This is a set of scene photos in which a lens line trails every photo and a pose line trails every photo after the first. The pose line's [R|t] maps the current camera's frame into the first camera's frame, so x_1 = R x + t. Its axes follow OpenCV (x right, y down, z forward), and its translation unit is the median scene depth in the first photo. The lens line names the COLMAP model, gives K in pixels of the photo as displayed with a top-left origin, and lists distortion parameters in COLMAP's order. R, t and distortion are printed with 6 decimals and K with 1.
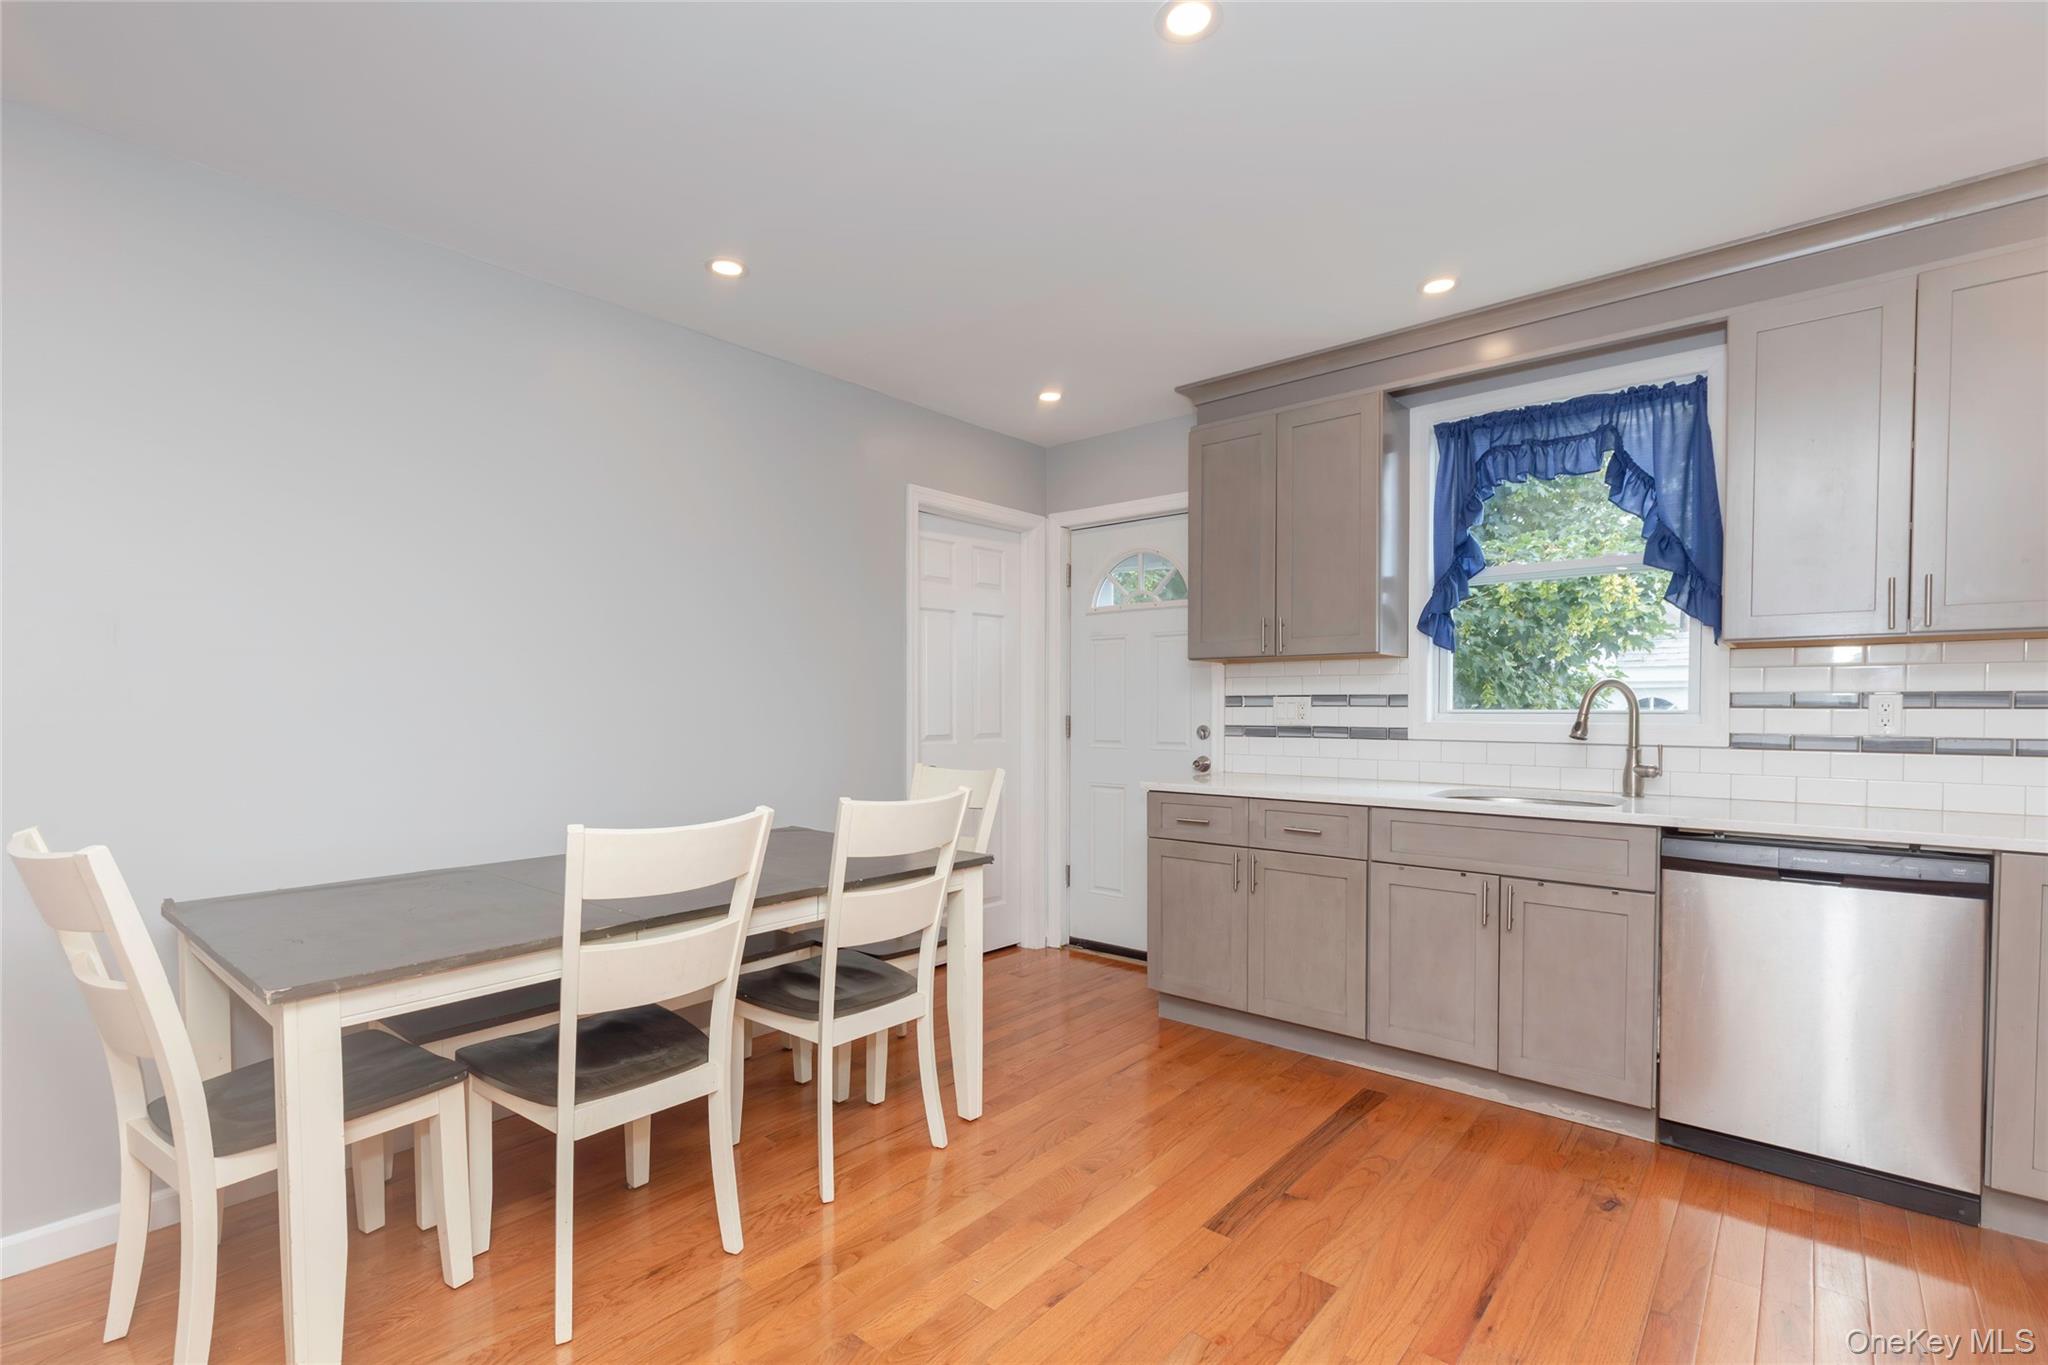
lens RADIAL K [[920.8, 0, 1005.9], [0, 920.8, 724.6], [0, 0, 1]] dist [0.002391, 0.000210]
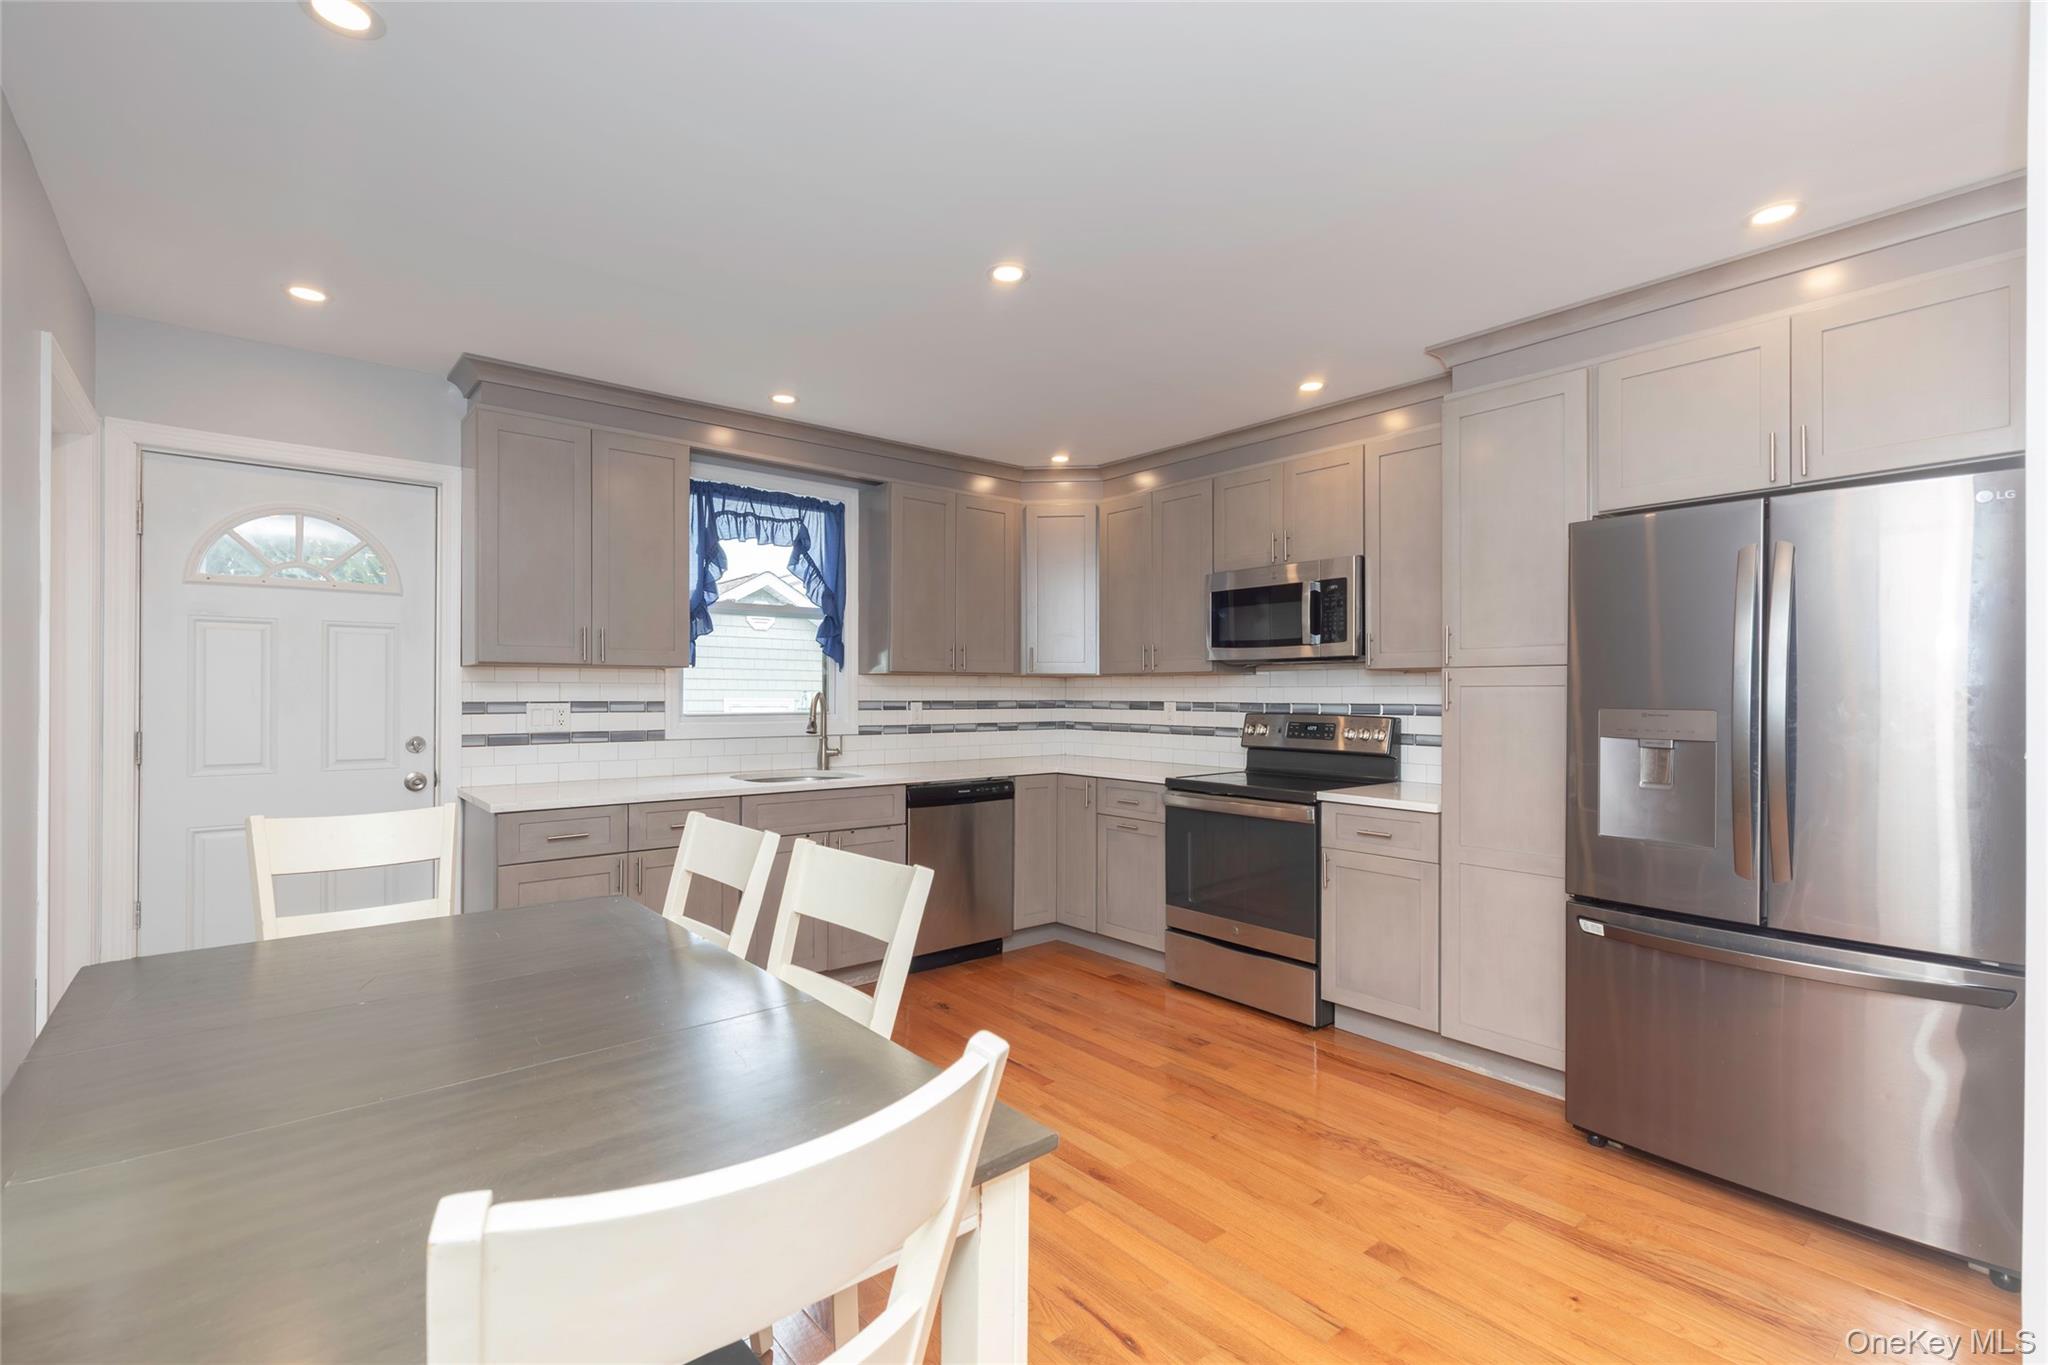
lens RADIAL K [[925.6, 0, 1018.6], [0, 925.6, 688.7], [0, 0, 1]] dist [0.003709, 0.000236]
pose [[0.159499, 0.001915, 0.987196, -0.760531], [0.016974, 0.999845, -0.004682, -0.041691], [-0.987052, 0.017503, 0.159442, 0.436222]]
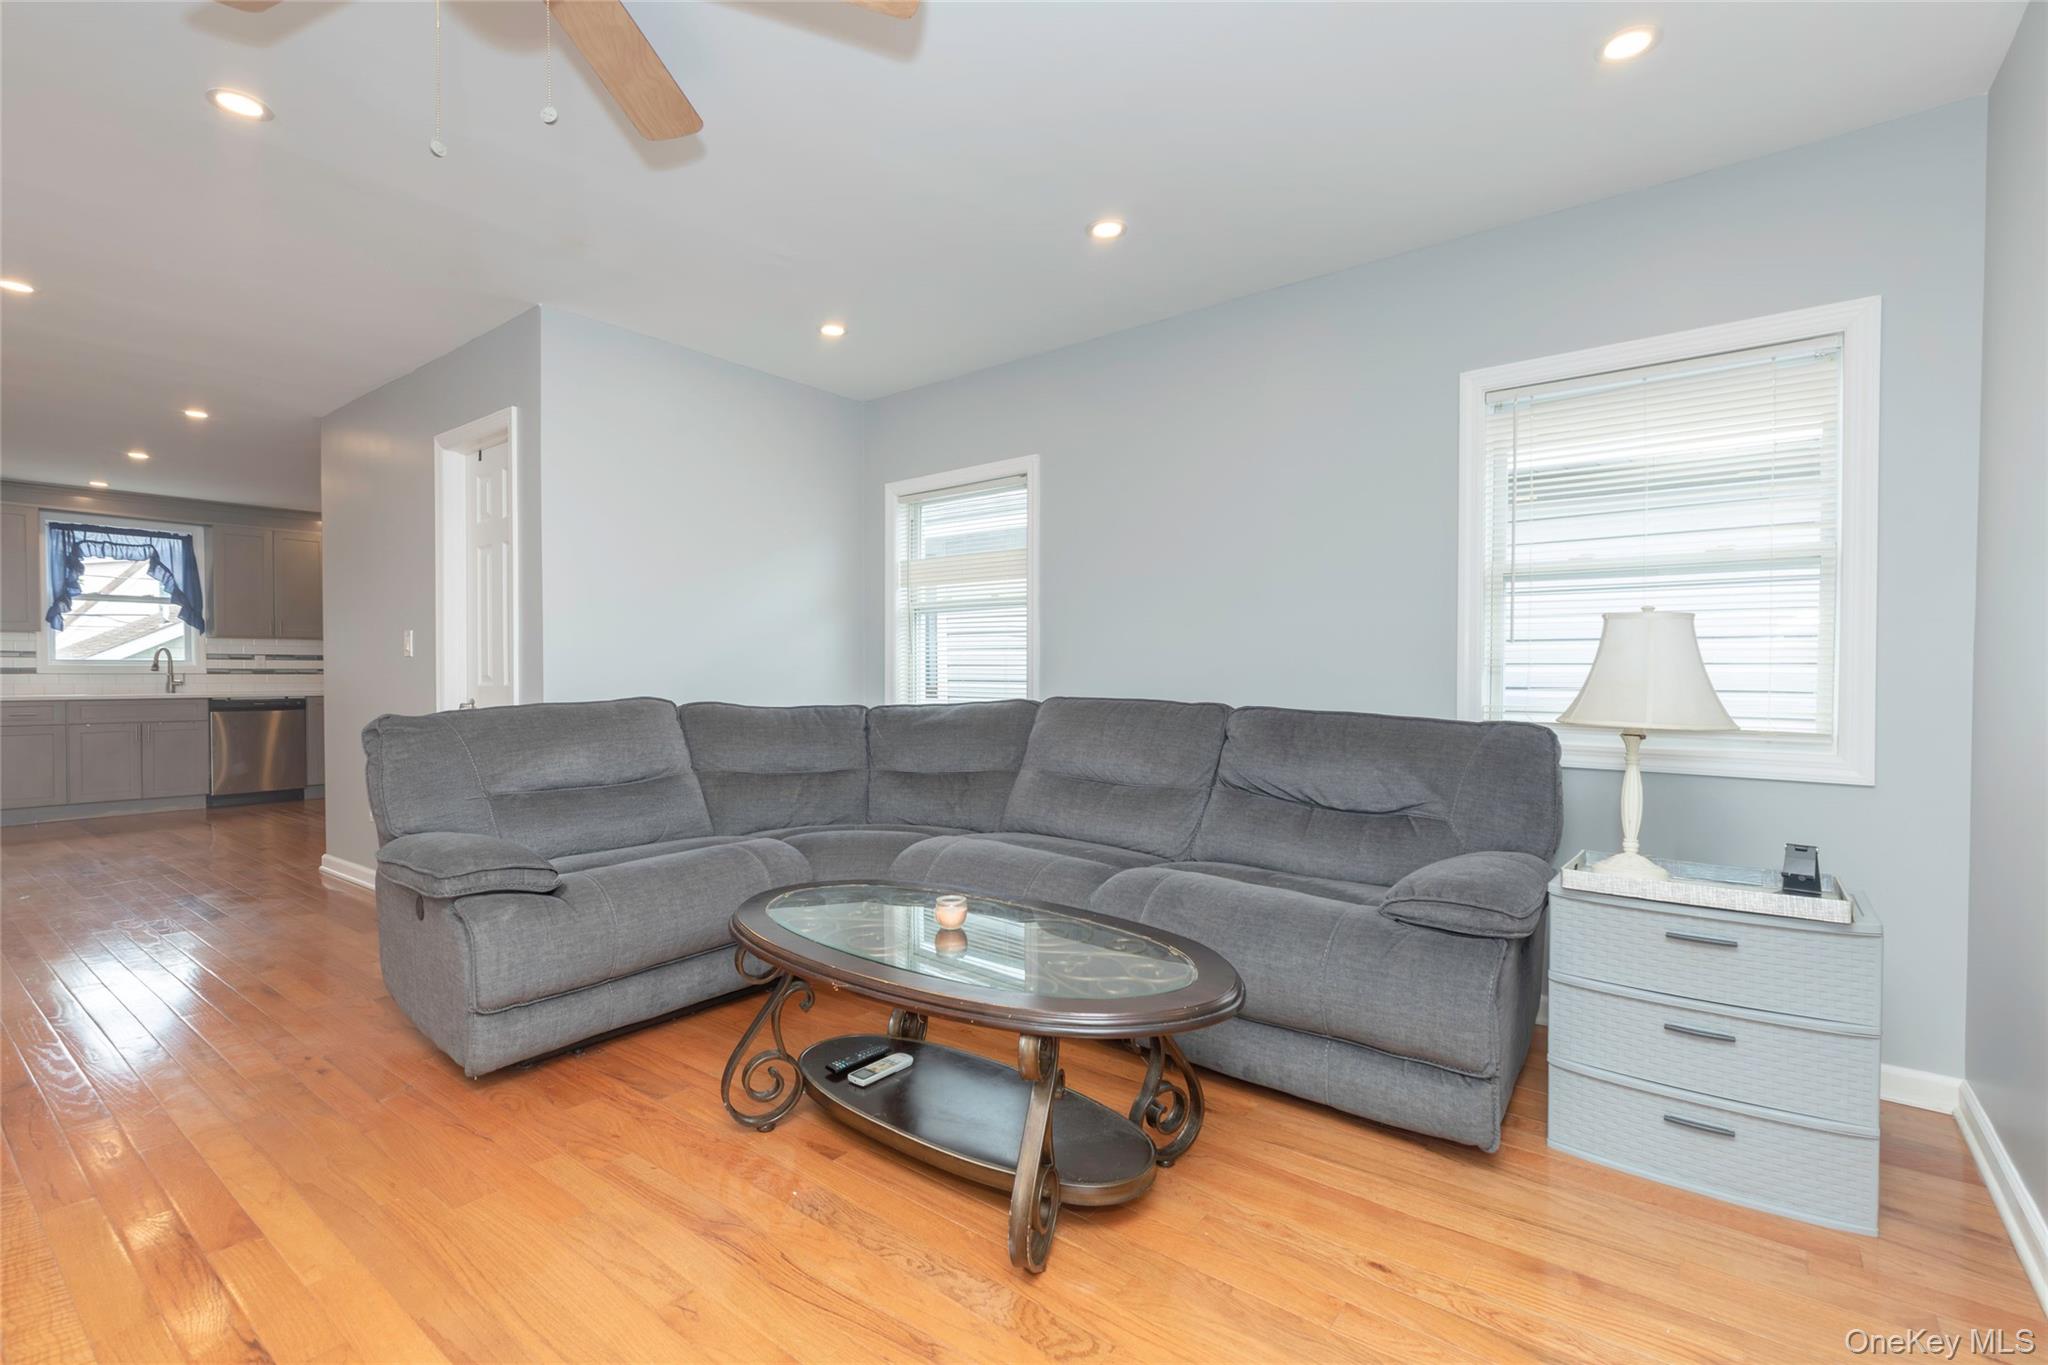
lens RADIAL K [[932.4, 0, 1076.4], [0, 932.4, 692.3], [0, 0, 1]] dist [0.002445, 0.000112]
pose [[-0.079198, -0.022292, 0.996610, -2.097136], [0.020529, 0.999501, 0.023988, 0.064047], [-0.996647, 0.022359, -0.078701, -1.298940]]
